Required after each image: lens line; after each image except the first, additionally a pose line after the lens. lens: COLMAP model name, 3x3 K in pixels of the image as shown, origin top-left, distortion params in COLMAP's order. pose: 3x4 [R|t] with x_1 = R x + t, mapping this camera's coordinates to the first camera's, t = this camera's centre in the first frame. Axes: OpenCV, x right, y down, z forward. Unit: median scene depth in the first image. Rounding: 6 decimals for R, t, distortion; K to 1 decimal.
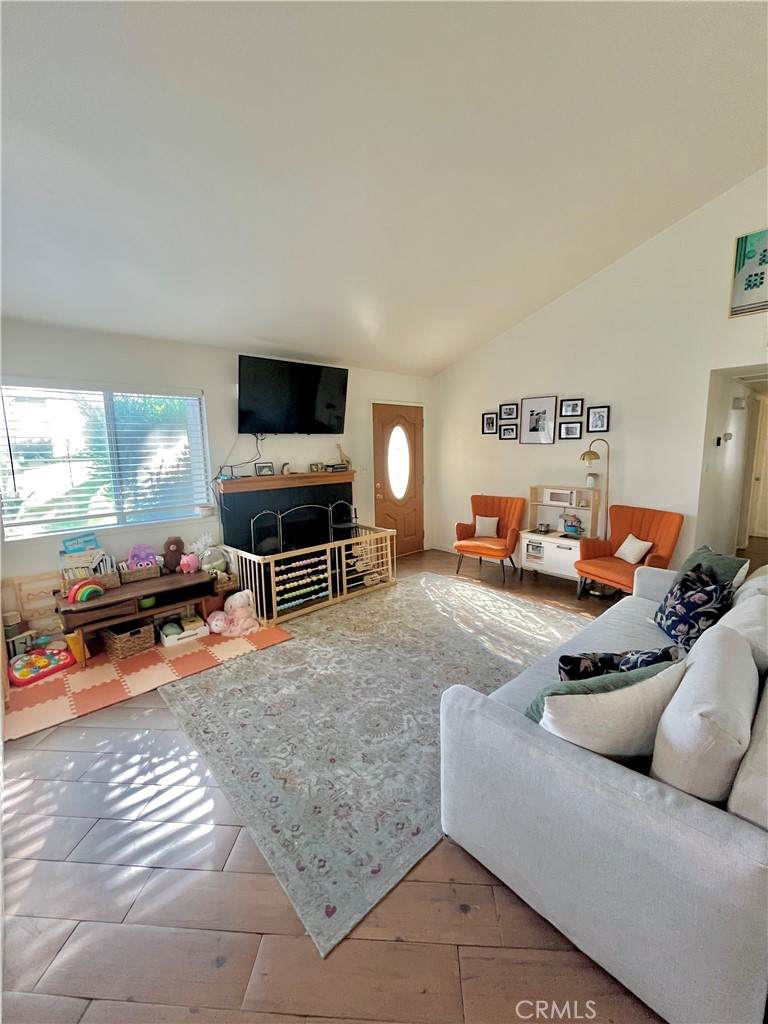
lens RADIAL K [[418.9, 0, 384.0], [0, 418.9, 509.4], [0, 0, 1]] dist [-0.002095, -0.000024]
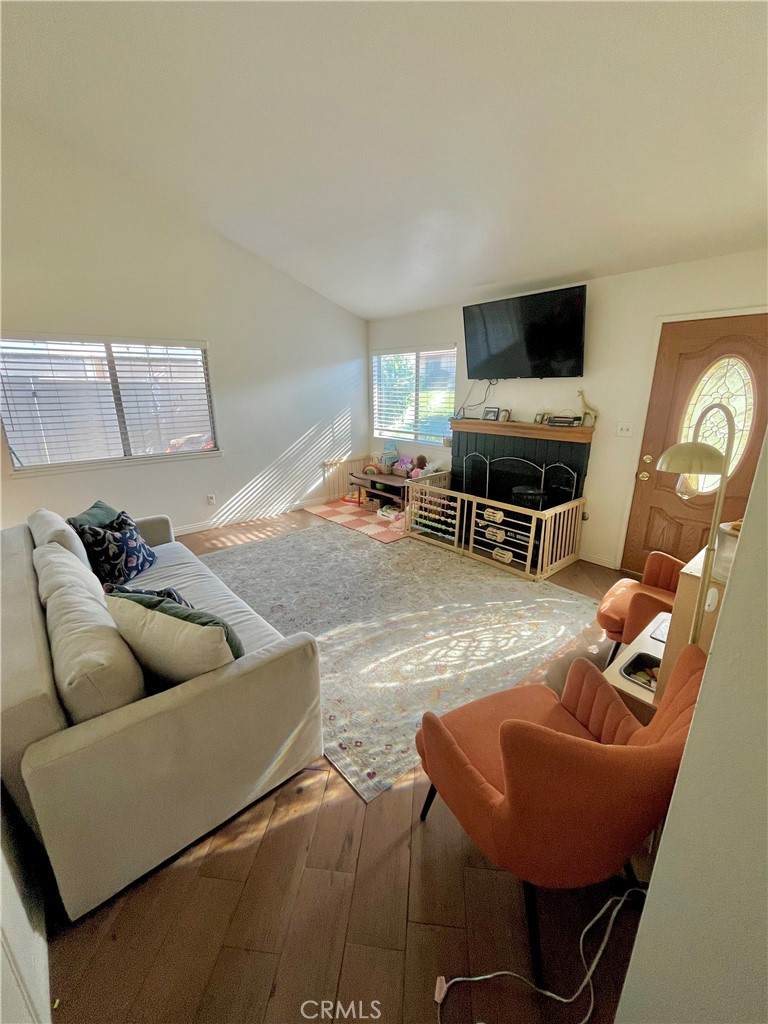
lens RADIAL K [[418.9, 0, 386.8], [0, 418.9, 508.5], [0, 0, 1]] dist [-0.002095, -0.000024]
pose [[-0.033737, 0.300242, -0.953266, 0.843161], [-0.142873, 0.942564, 0.301928, -0.162373], [0.989166, 0.146382, 0.011097, 0.820635]]
